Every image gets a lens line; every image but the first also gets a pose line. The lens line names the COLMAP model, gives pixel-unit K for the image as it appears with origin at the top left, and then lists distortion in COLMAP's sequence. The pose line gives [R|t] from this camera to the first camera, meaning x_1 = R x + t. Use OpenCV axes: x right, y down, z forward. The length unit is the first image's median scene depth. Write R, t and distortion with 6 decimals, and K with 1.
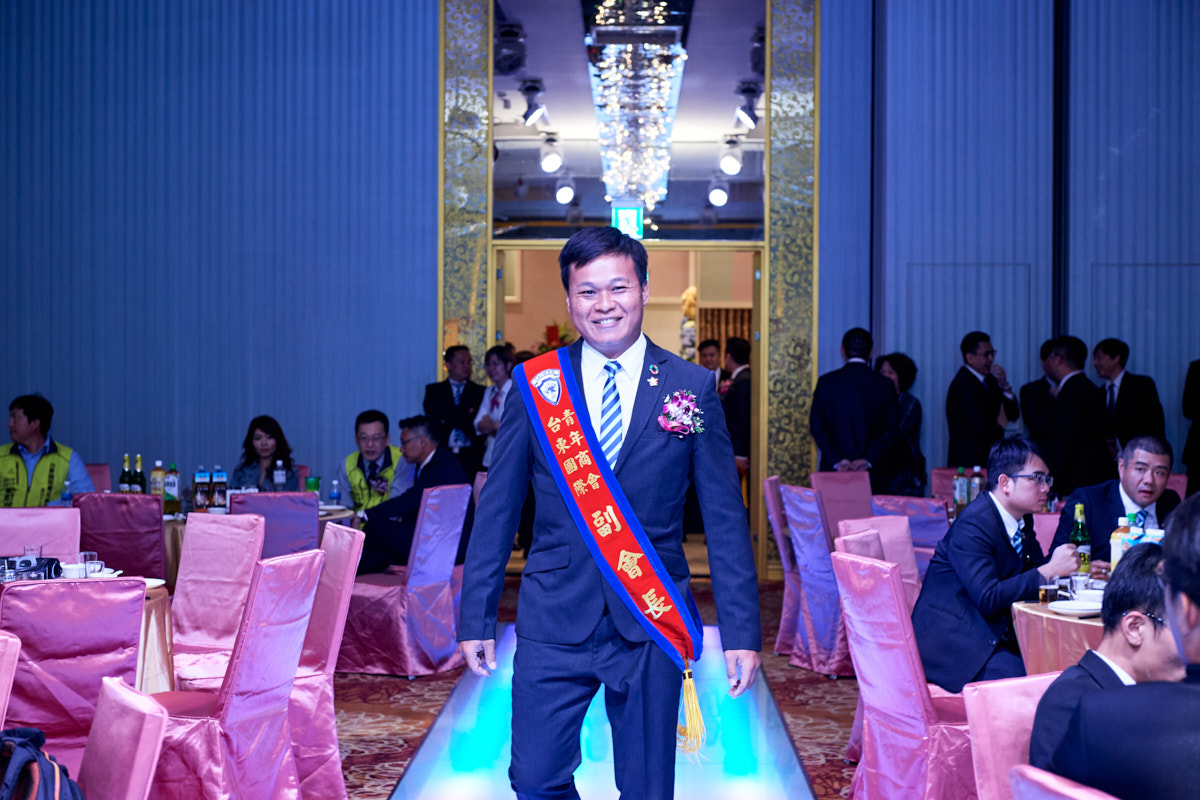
lens RADIAL K [[1944.4, 0, 600.0], [0, 1944.4, 400.0], [0, 0, 1]] dist [-0.010652, -0.063696]
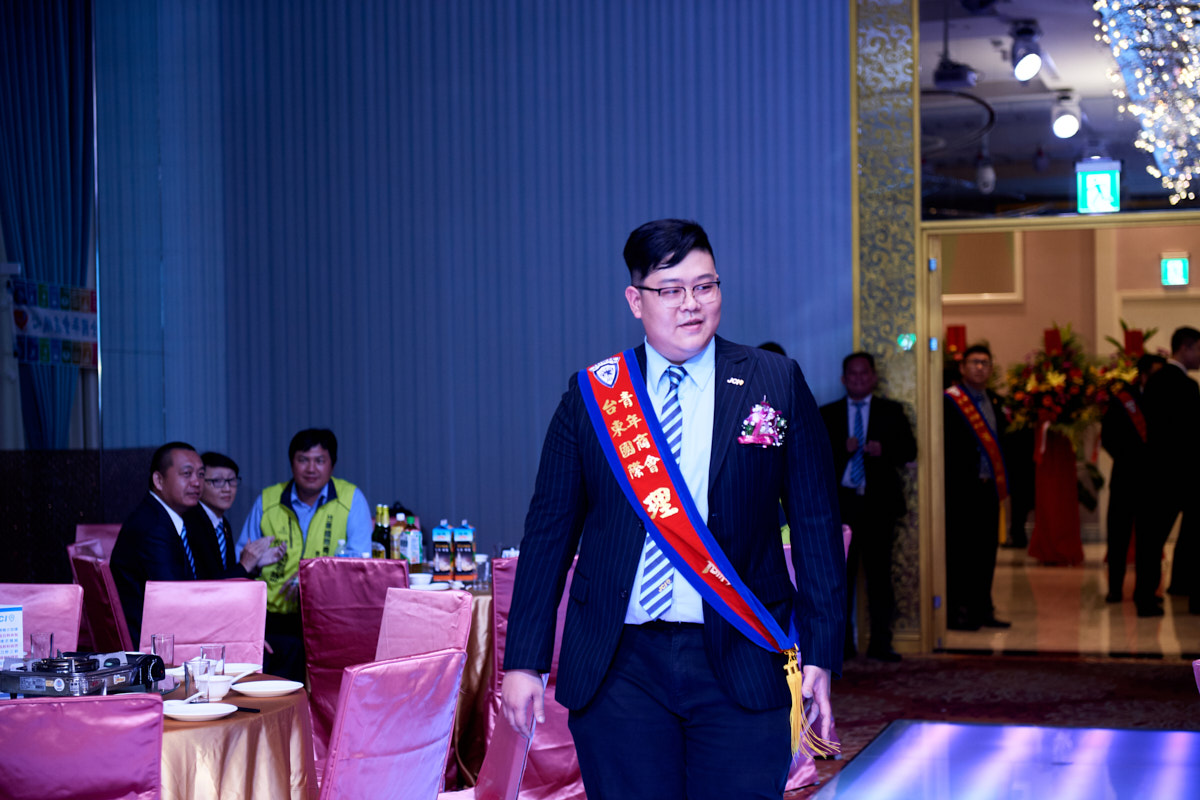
lens RADIAL K [[2273.6, 0, 600.0], [0, 2273.6, 400.0], [0, 0, 1]] dist [0.085609, 0.200065]
pose [[0.966058, -0.020594, -0.257503, 0.066887], [0.017965, 0.999760, -0.012556, -0.002083], [0.257700, 0.007503, 0.966196, 0.102385]]
